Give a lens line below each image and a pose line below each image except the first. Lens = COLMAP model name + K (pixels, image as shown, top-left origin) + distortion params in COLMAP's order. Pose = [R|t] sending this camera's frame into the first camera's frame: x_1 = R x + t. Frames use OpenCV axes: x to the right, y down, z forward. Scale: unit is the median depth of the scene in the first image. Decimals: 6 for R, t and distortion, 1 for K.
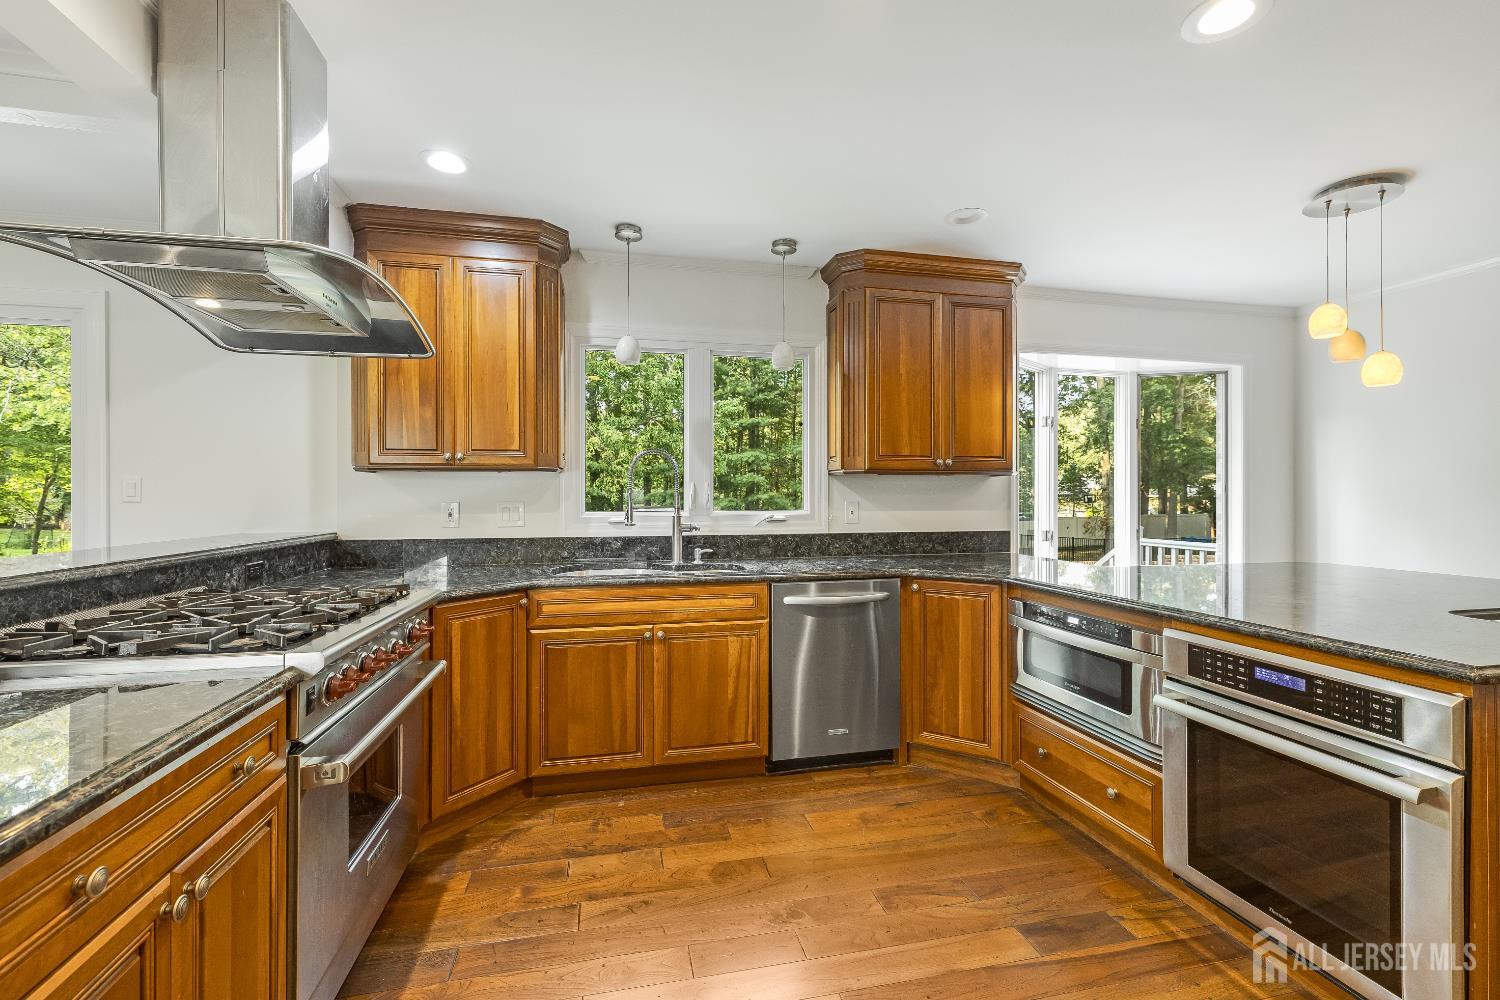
lens RADIAL K [[648.7, 0, 750.0], [0, 648.7, 500.0], [0, 0, 1]] dist [0.000487, 0.000127]
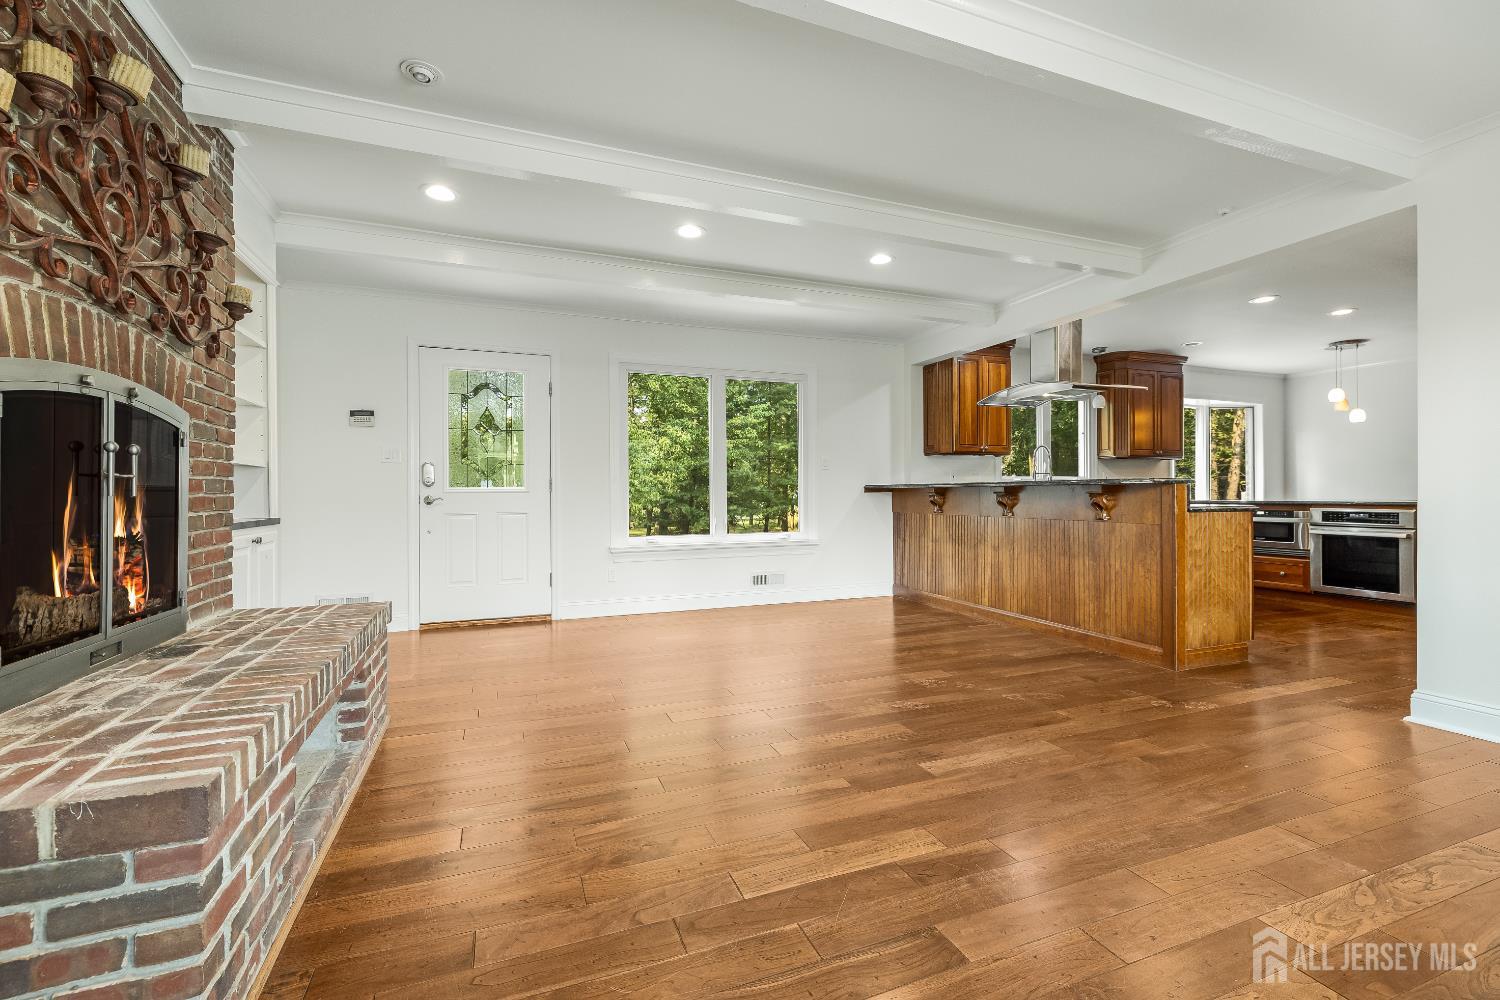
lens RADIAL K [[643.5, 0, 750.0], [0, 643.5, 500.0], [0, 0, 1]] dist [-0.000433, -0.000144]
pose [[0.989002, -0.008813, 0.147640, -1.275716], [0.008769, 0.999961, 0.000947, 0.078318], [-0.147642, 0.000358, 0.989041, -0.830131]]
